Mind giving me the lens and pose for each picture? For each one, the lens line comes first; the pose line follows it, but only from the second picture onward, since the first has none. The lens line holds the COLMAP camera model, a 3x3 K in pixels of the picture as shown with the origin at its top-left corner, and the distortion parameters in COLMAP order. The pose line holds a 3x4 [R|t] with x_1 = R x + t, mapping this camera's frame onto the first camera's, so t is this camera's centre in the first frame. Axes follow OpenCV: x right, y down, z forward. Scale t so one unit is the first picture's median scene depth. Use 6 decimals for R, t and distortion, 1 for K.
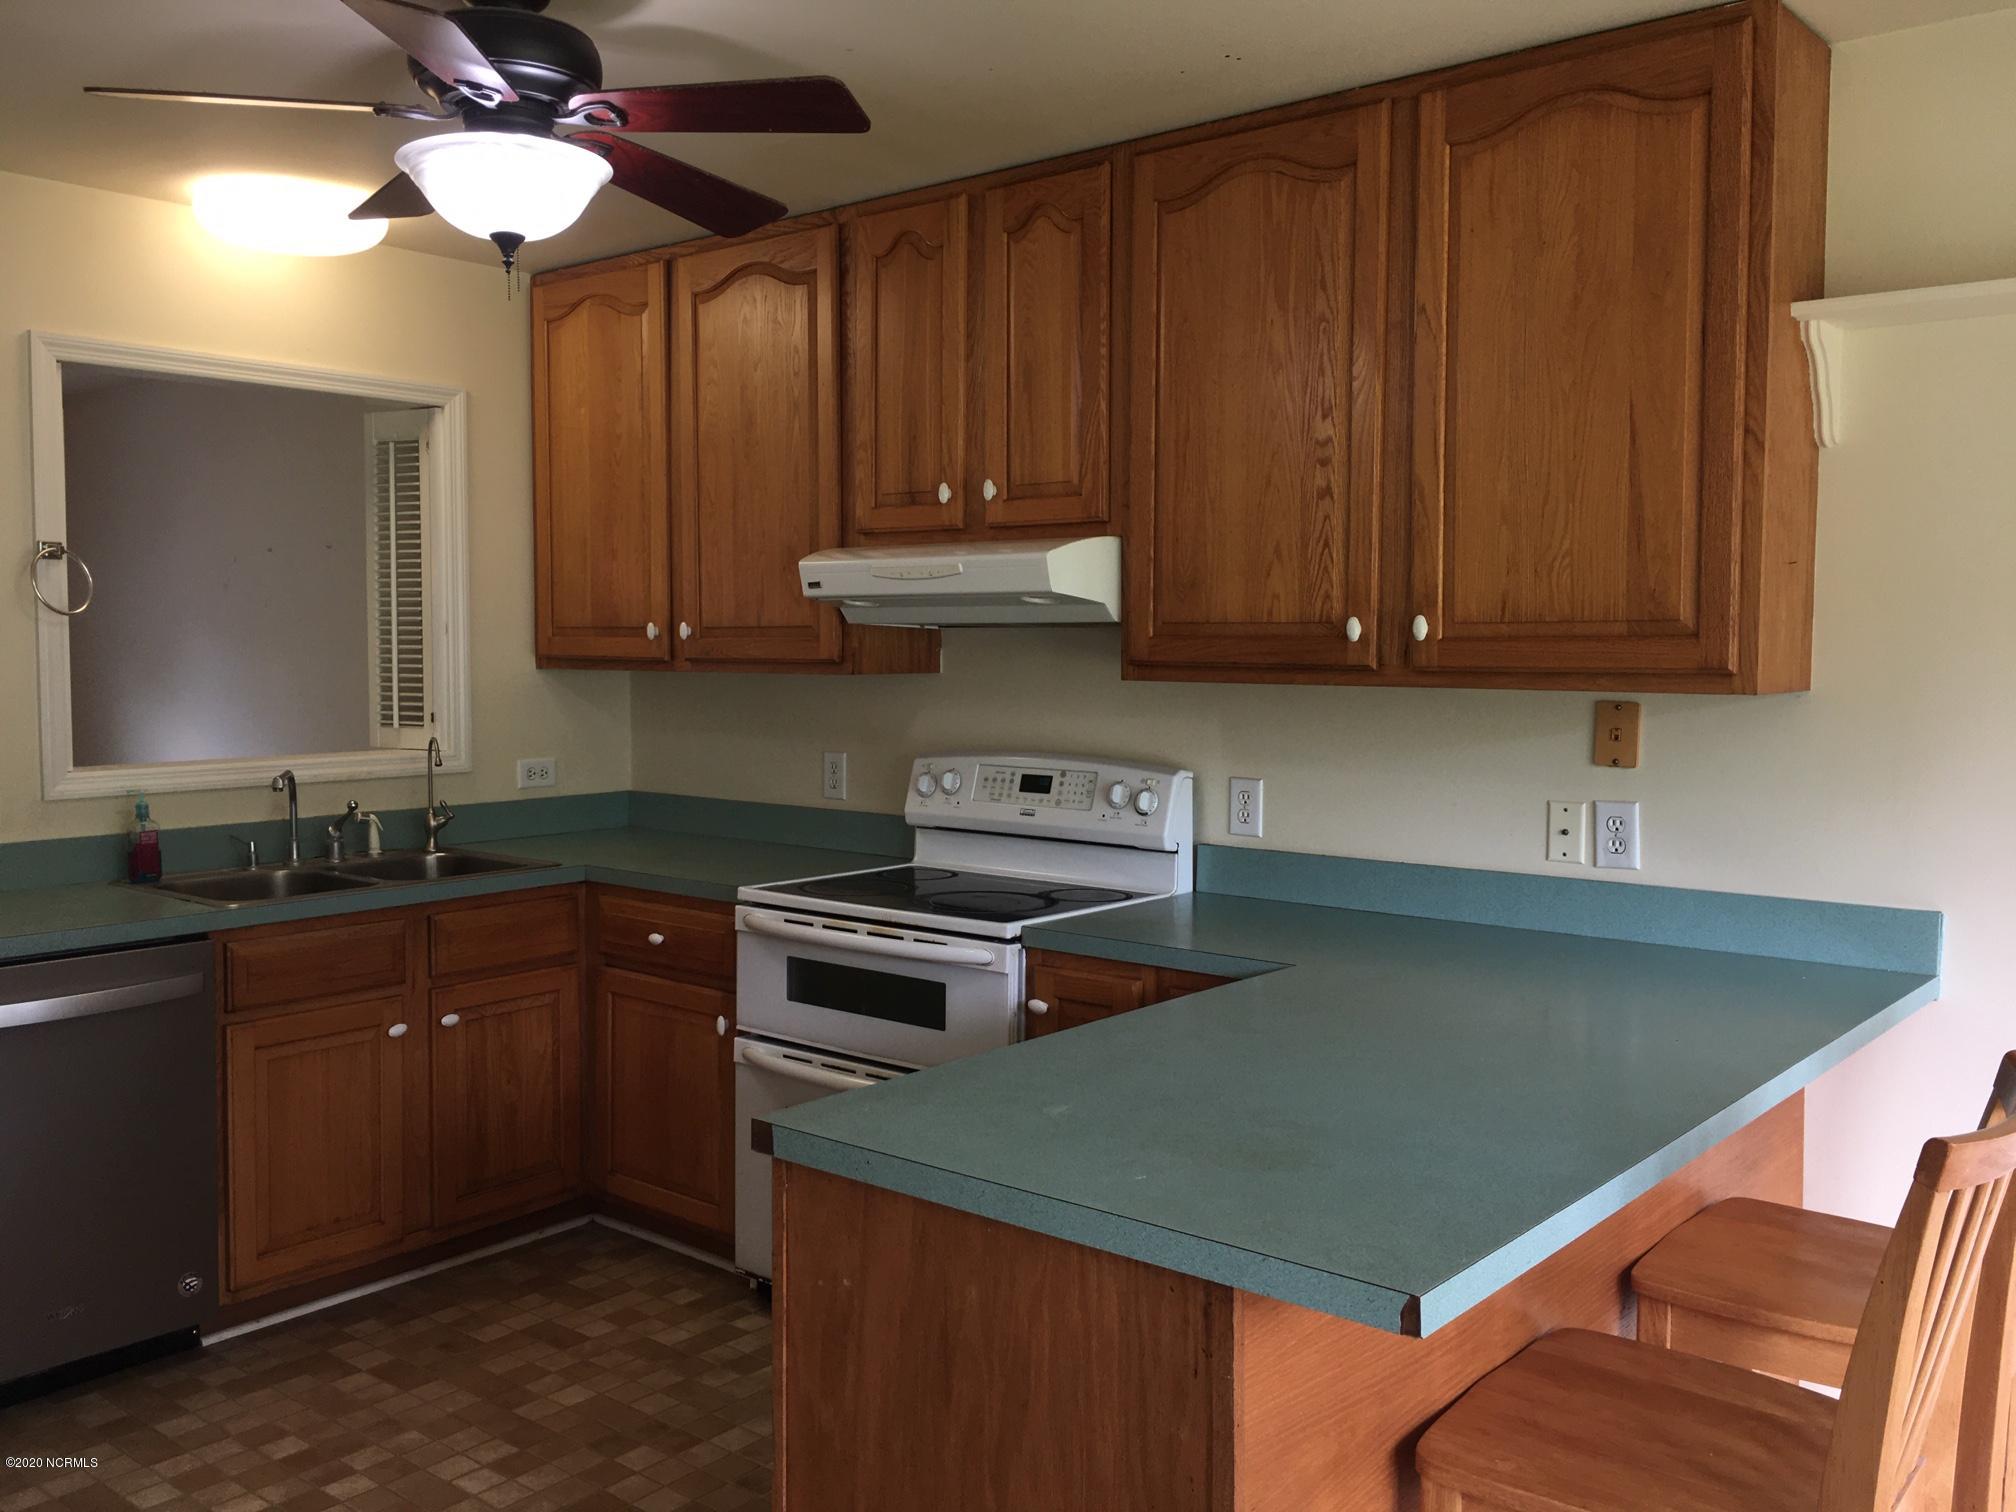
lens RADIAL K [[1723.1, 0, 1015.3], [0, 1723.1, 758.2], [0, 0, 1]] dist [0.072418, -0.097915]
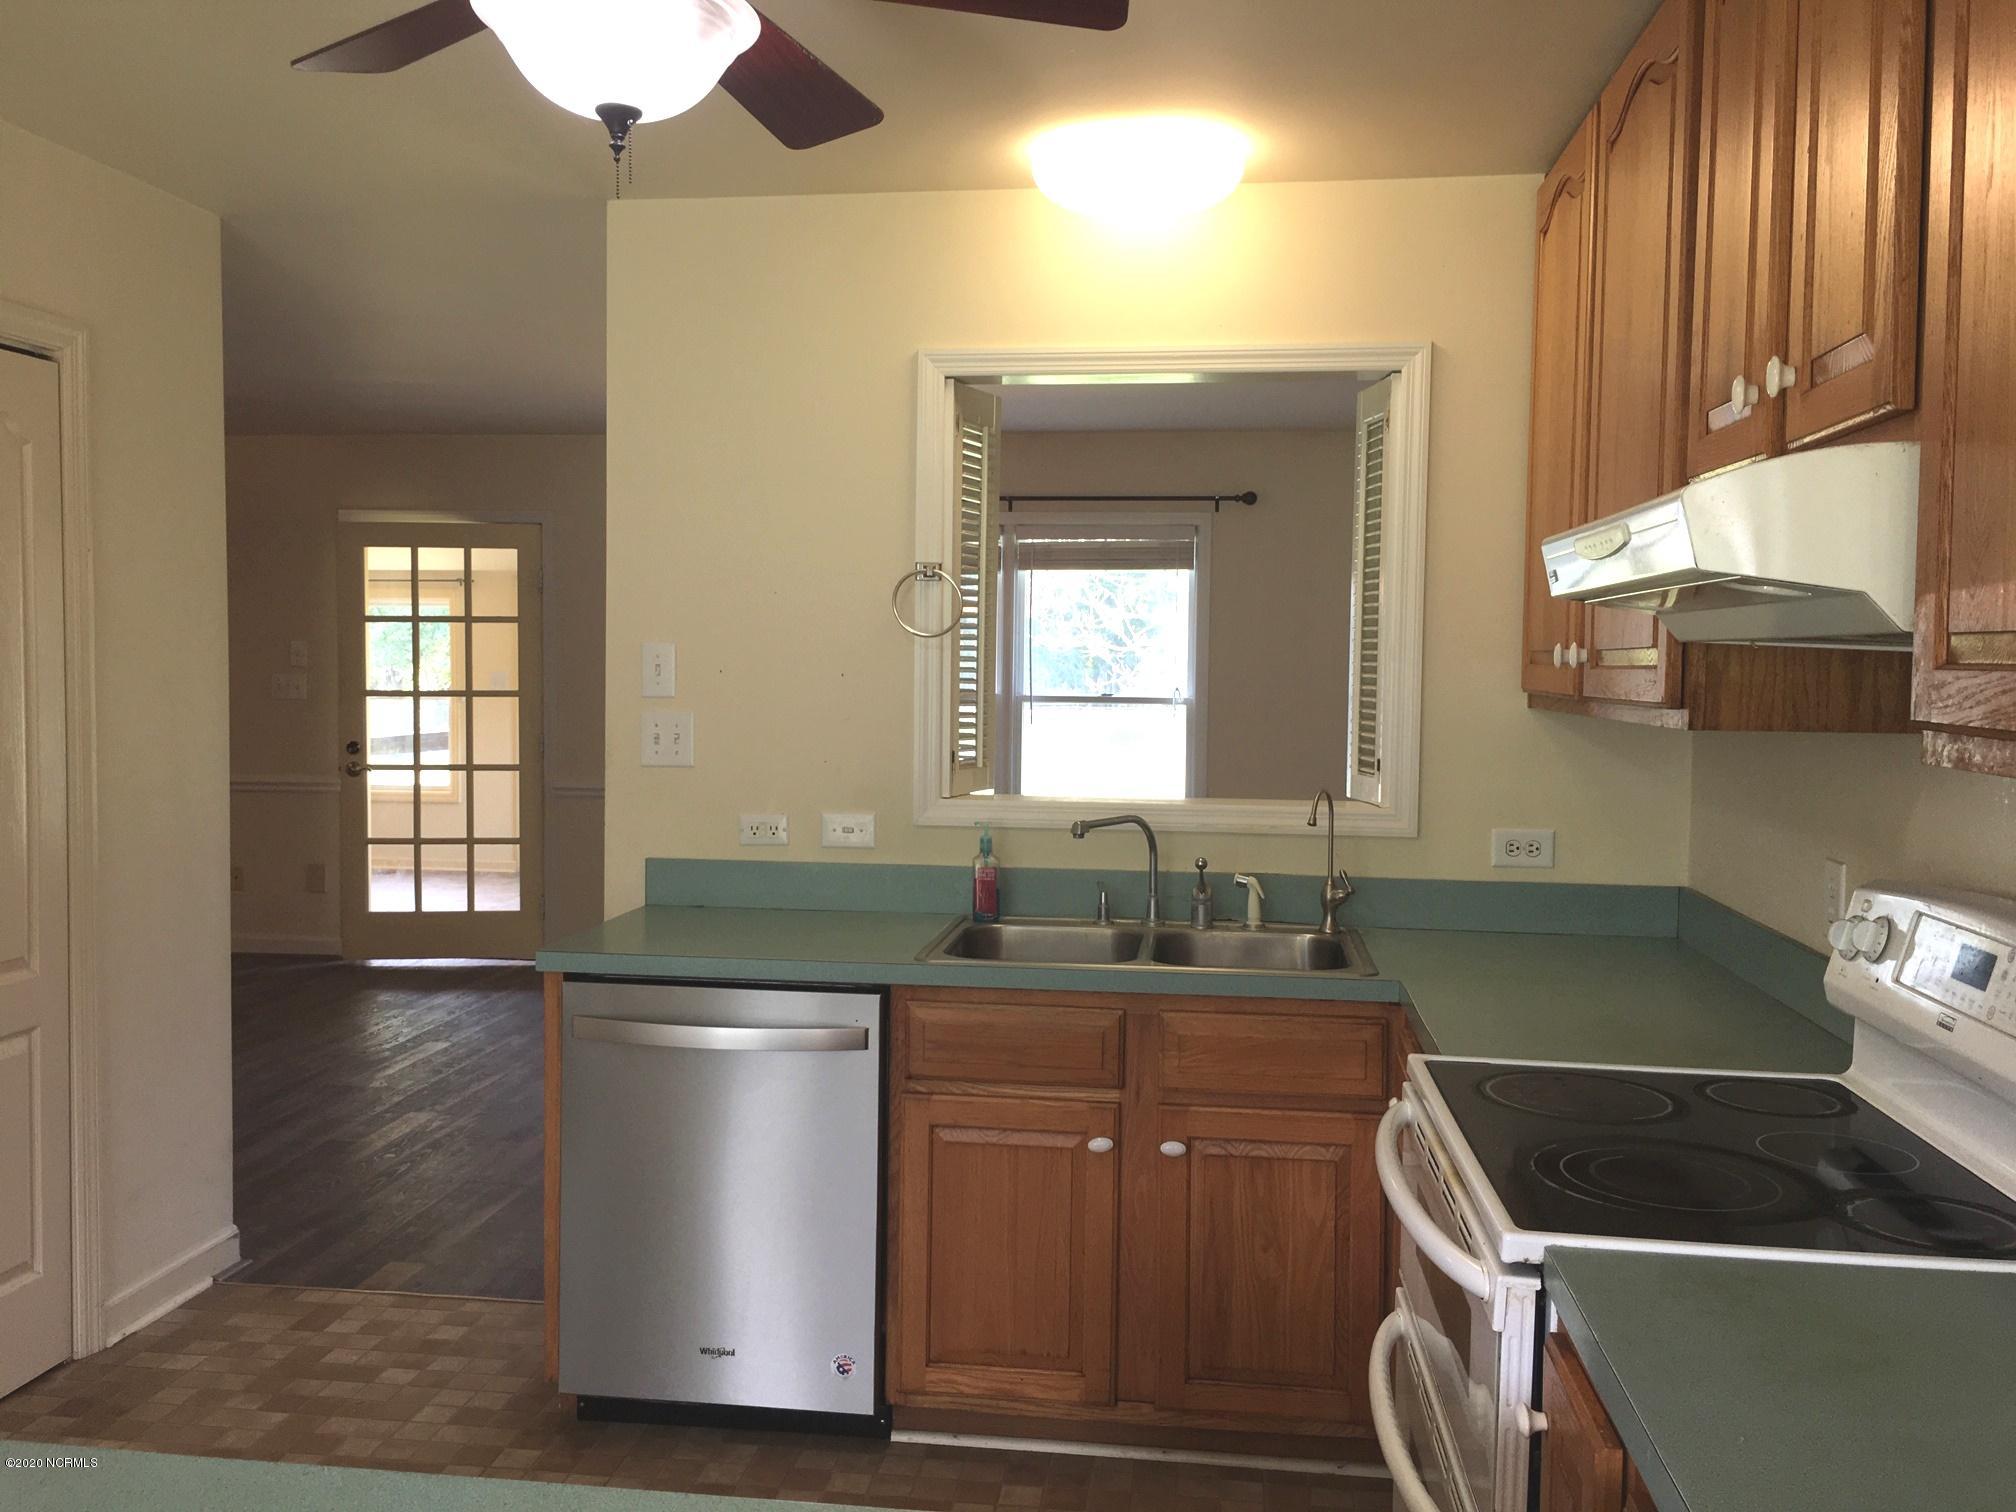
lens RADIAL K [[1723.1, 0, 976.0], [0, 1723.1, 744.9], [0, 0, 1]] dist [0.072418, -0.097915]
pose [[0.523965, 0.047444, -0.850418, 0.284244], [-0.070506, 0.997437, 0.012205, -0.034475], [0.848817, 0.053565, 0.525967, 0.501961]]
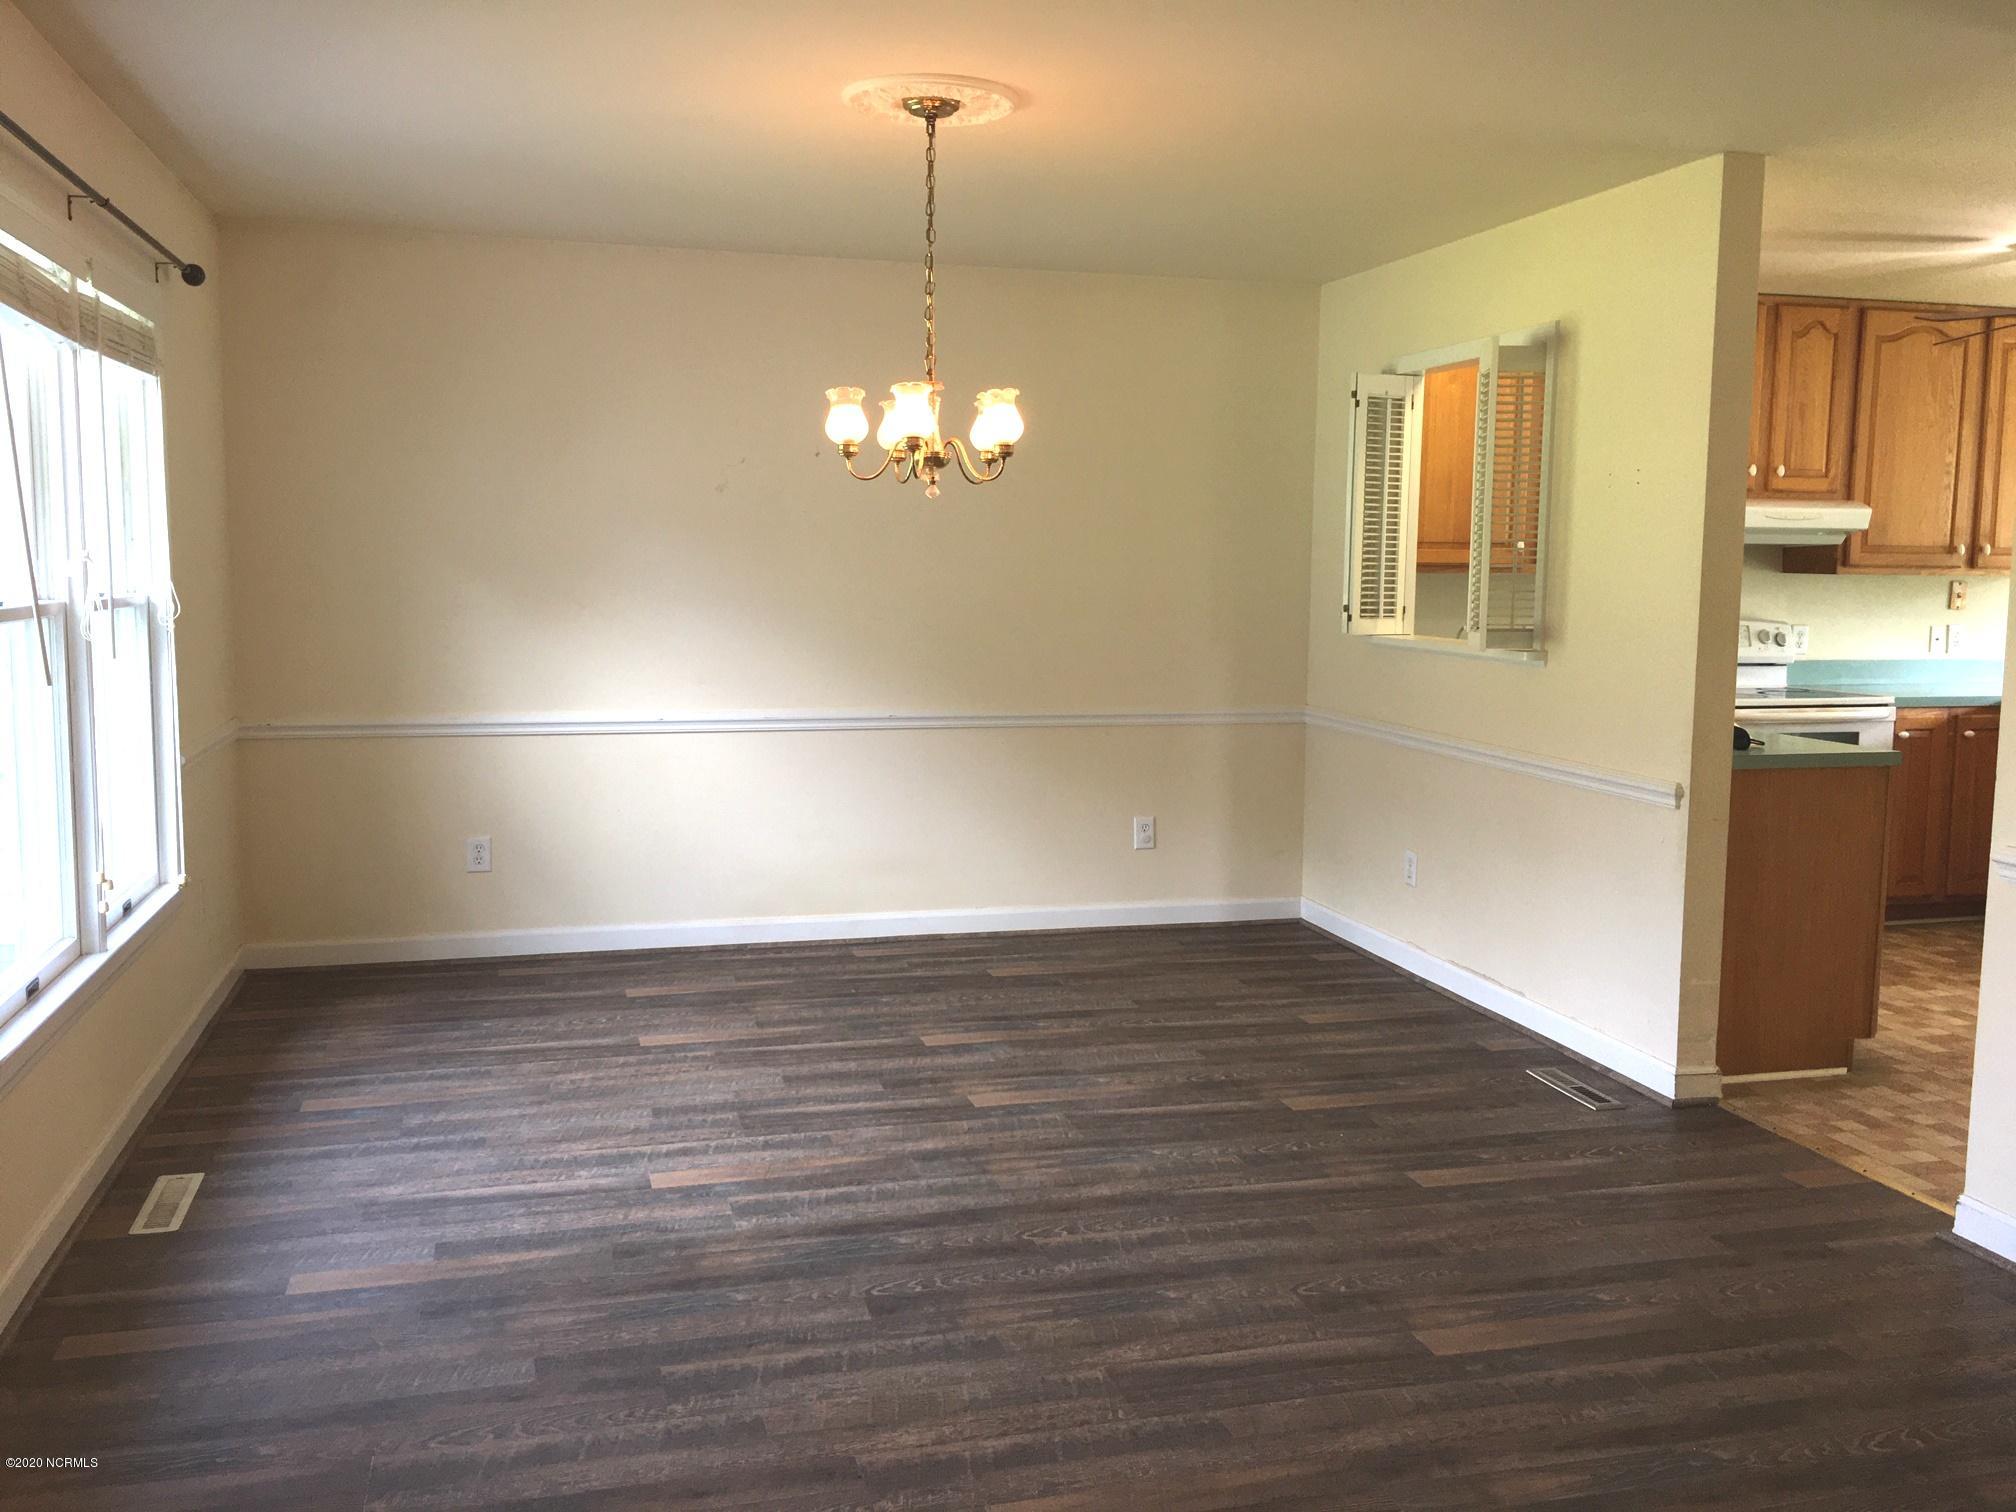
lens RADIAL K [[1723.1, 0, 1003.8], [0, 1723.1, 740.9], [0, 0, 1]] dist [0.072418, -0.097915]
pose [[0.579844, -0.084577, 0.810326, -1.969677], [0.046683, 0.996412, 0.070595, -0.037812], [-0.813389, -0.003106, 0.581711, 0.580057]]
